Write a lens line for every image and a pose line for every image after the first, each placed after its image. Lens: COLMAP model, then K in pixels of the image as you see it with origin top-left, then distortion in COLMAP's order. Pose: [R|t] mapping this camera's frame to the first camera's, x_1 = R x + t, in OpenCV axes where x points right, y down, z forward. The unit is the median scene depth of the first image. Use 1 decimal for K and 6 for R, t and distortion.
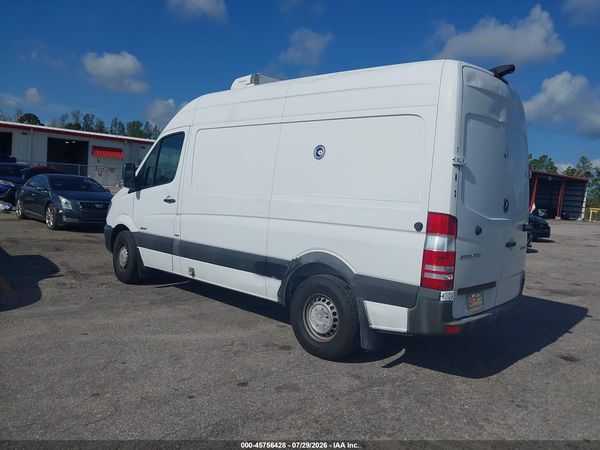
lens RADIAL K [[477.3, 0, 305.4], [0, 477.3, 232.9], [0, 0, 1]] dist [0.002254, -0.006693]
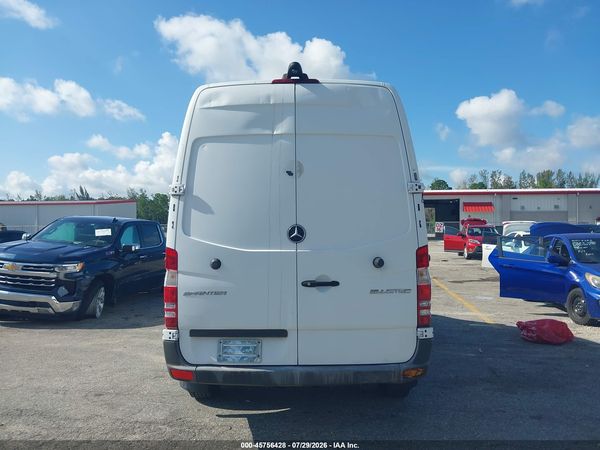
lens RADIAL K [[477.3, 0, 300.9], [0, 477.3, 222.4], [0, 0, 1]] dist [0.002254, -0.006693]
pose [[0.654518, -0.089130, -0.750774, 1.053983], [-0.014666, 0.991343, -0.130476, 0.028851], [0.755904, 0.096410, 0.647545, 0.506909]]
